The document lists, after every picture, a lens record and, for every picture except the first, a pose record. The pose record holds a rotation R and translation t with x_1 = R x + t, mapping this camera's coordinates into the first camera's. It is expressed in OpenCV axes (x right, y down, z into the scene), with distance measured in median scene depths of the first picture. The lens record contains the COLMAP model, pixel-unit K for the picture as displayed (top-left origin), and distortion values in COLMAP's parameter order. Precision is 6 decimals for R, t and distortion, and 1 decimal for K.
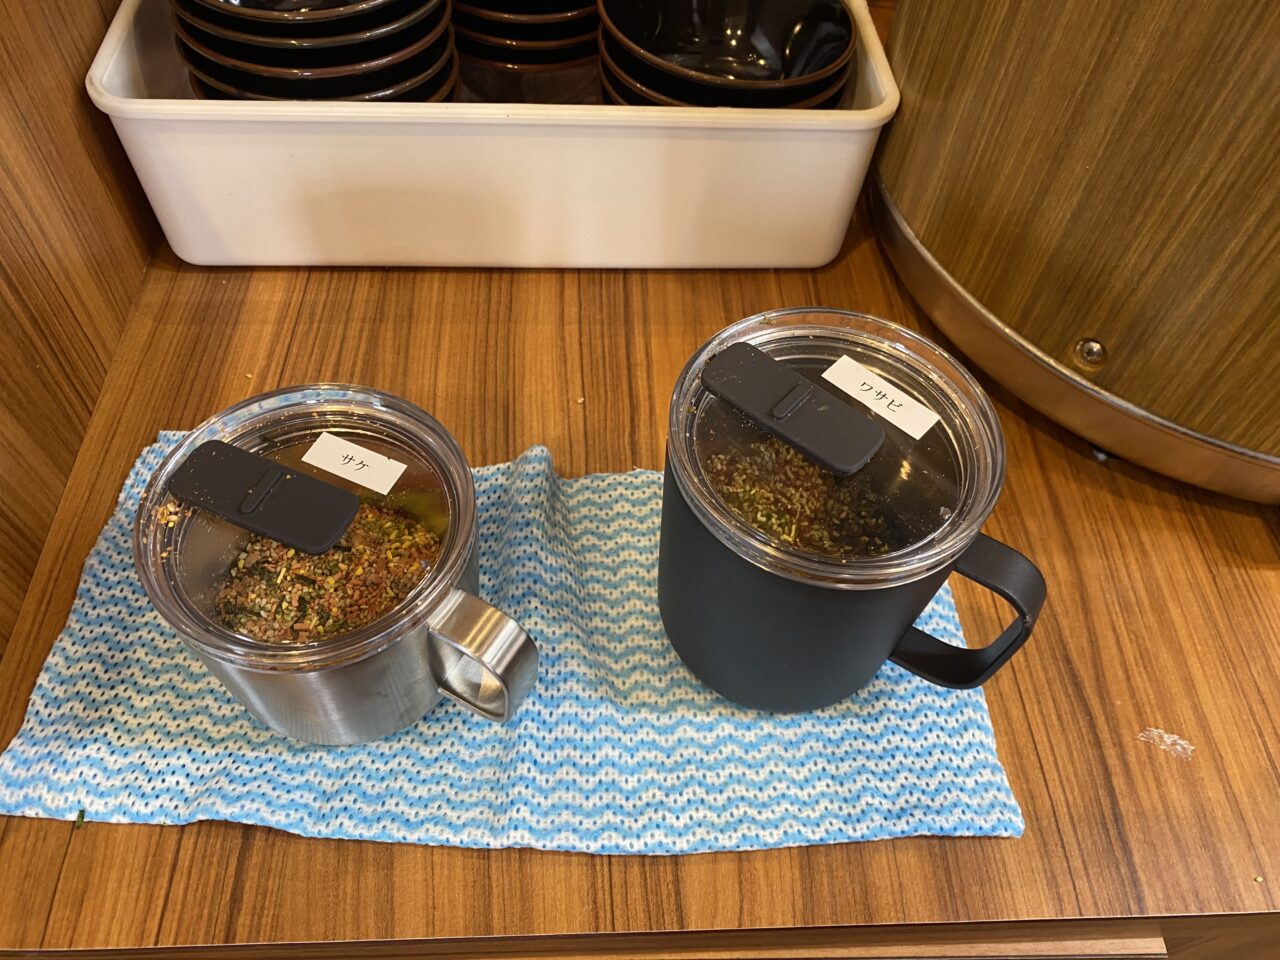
lens RADIAL K [[975.5, 0, 639.9], [0, 975.5, 479.9], [0, 0, 1]] dist [-0.016562, 0.005923]
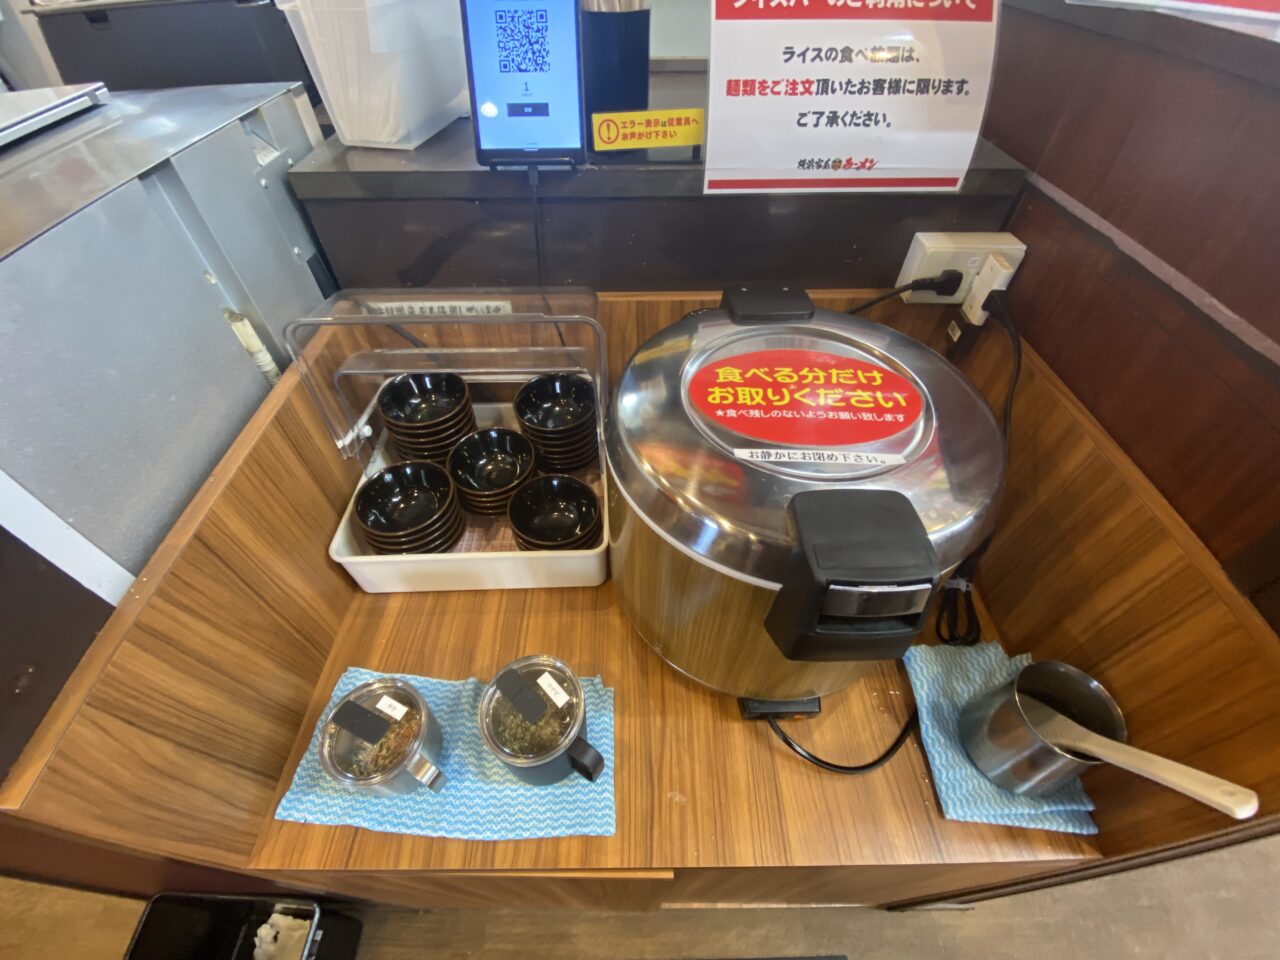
lens RADIAL K [[513.1, 0, 641.7], [0, 513.1, 480.0], [0, 0, 1]] dist [-0.019687, -0.000620]
pose [[0.998098, -0.020977, -0.057962, 0.574570], [0.013816, 0.992520, -0.121295, -0.493473], [0.060073, 0.120263, 0.990923, -0.617270]]
